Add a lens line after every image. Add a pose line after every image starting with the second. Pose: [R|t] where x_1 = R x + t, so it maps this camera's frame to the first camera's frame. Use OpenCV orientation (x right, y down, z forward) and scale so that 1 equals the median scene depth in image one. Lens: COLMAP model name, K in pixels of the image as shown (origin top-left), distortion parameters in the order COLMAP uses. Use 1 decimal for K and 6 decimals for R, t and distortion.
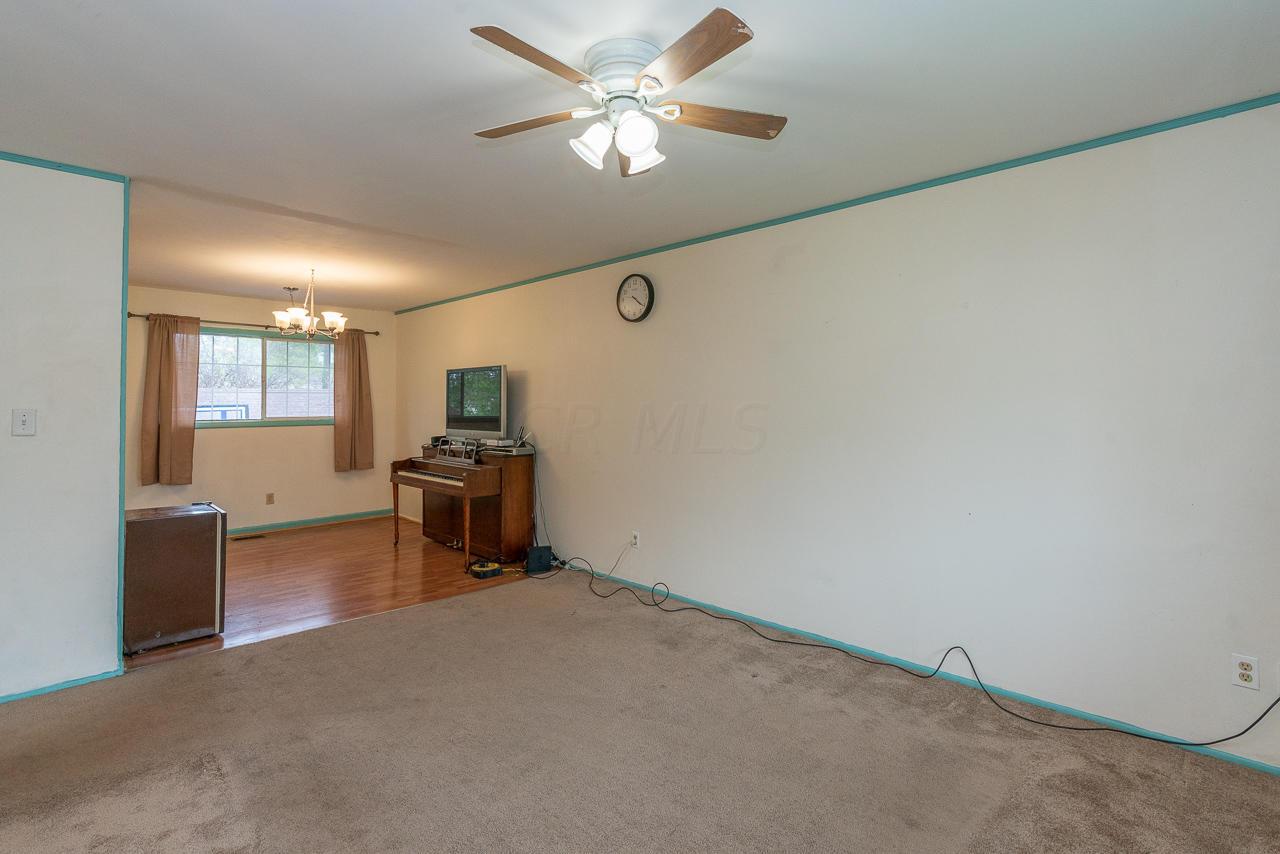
lens RADIAL K [[634.8, 0, 636.1], [0, 634.8, 382.9], [0, 0, 1]] dist [-0.004643, -0.000638]
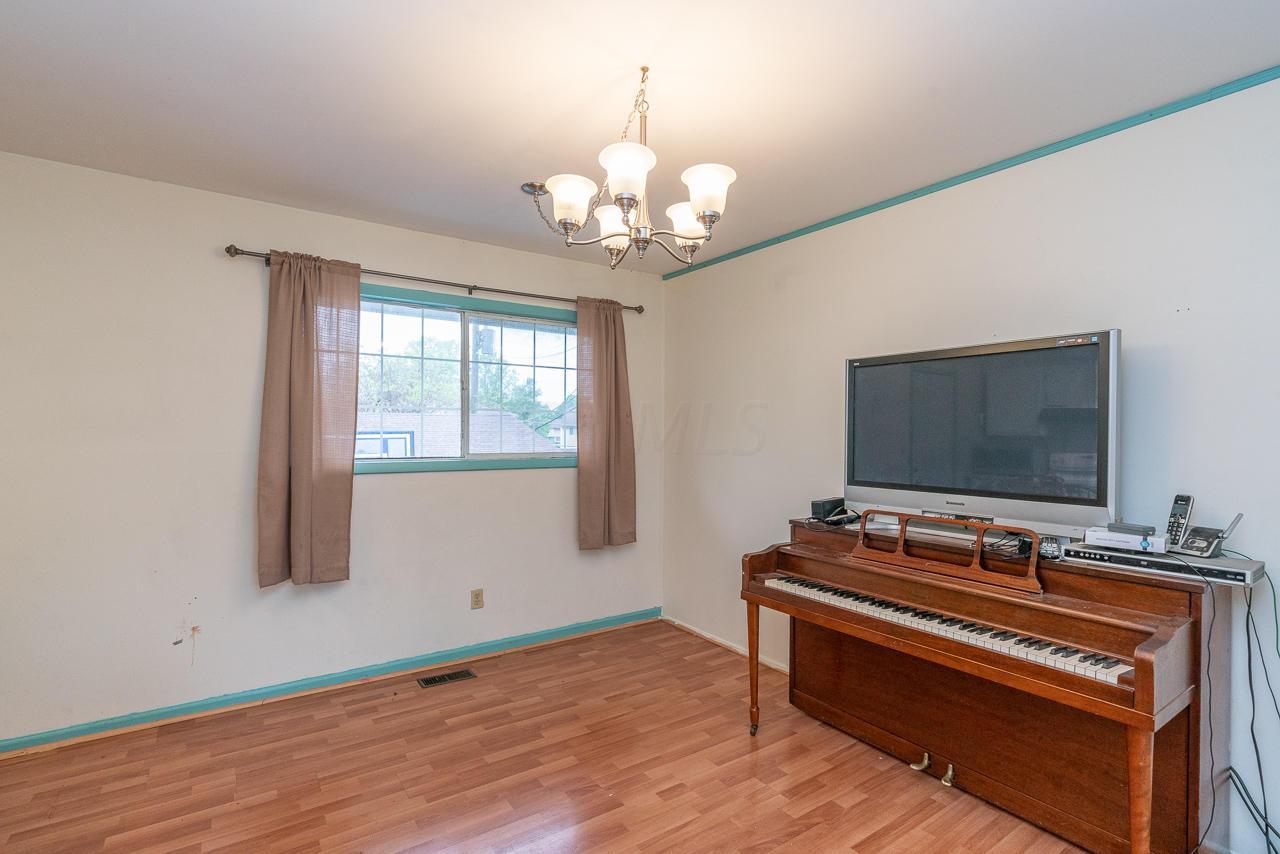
lens RADIAL K [[600.2, 0, 644.9], [0, 600.2, 431.5], [0, 0, 1]] dist [-0.004386, -0.000374]
pose [[0.989480, 0.009783, -0.144336, -0.383867], [-0.005573, 0.999548, 0.029547, 0.020158], [0.144560, -0.028432, 0.989087, 0.540835]]
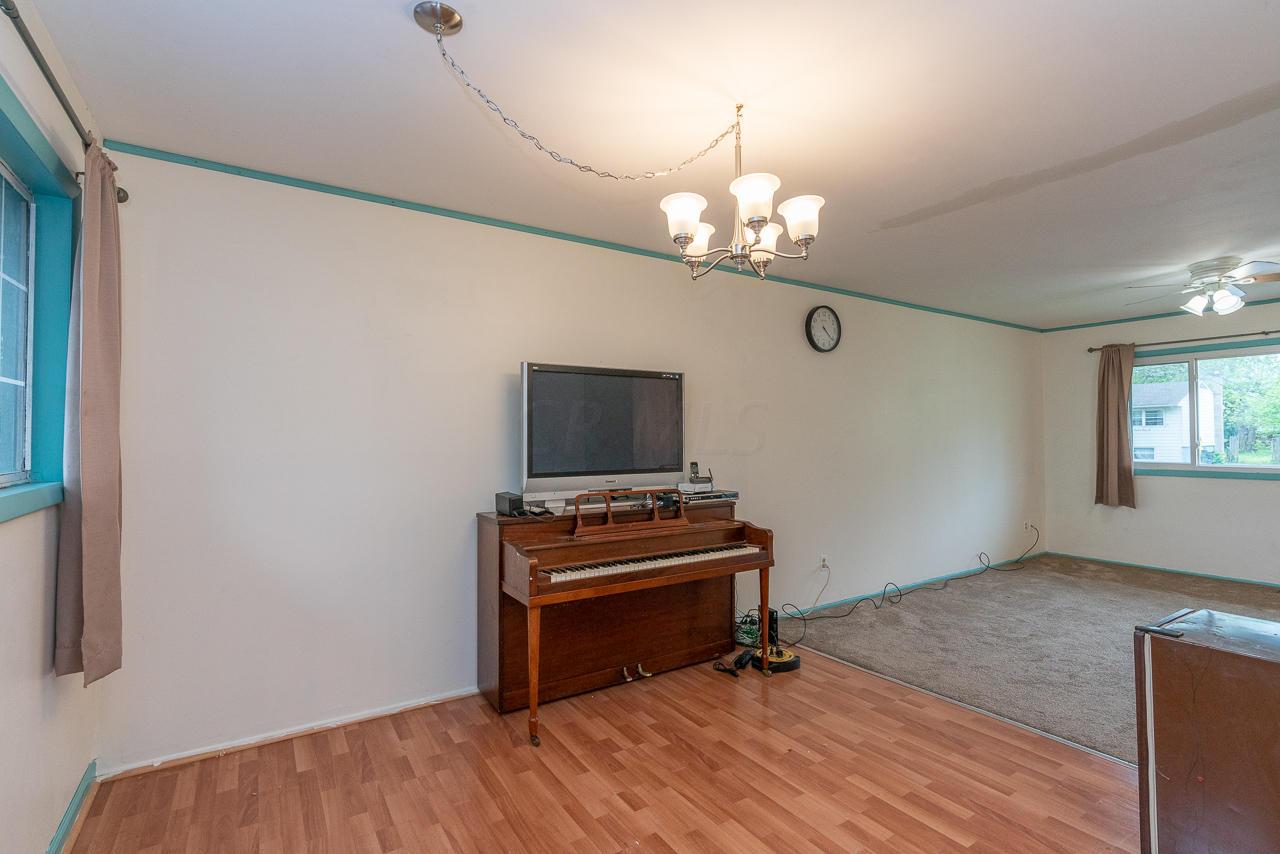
lens RADIAL K [[598.0, 0, 638.2], [0, 598.0, 425.0], [0, 0, 1]] dist [0.000131, 0.000148]
pose [[0.186488, 0.021840, 0.982214, -0.750639], [-0.028185, 0.999460, -0.016873, 0.034810], [-0.982053, -0.024537, 0.187003, 0.823017]]
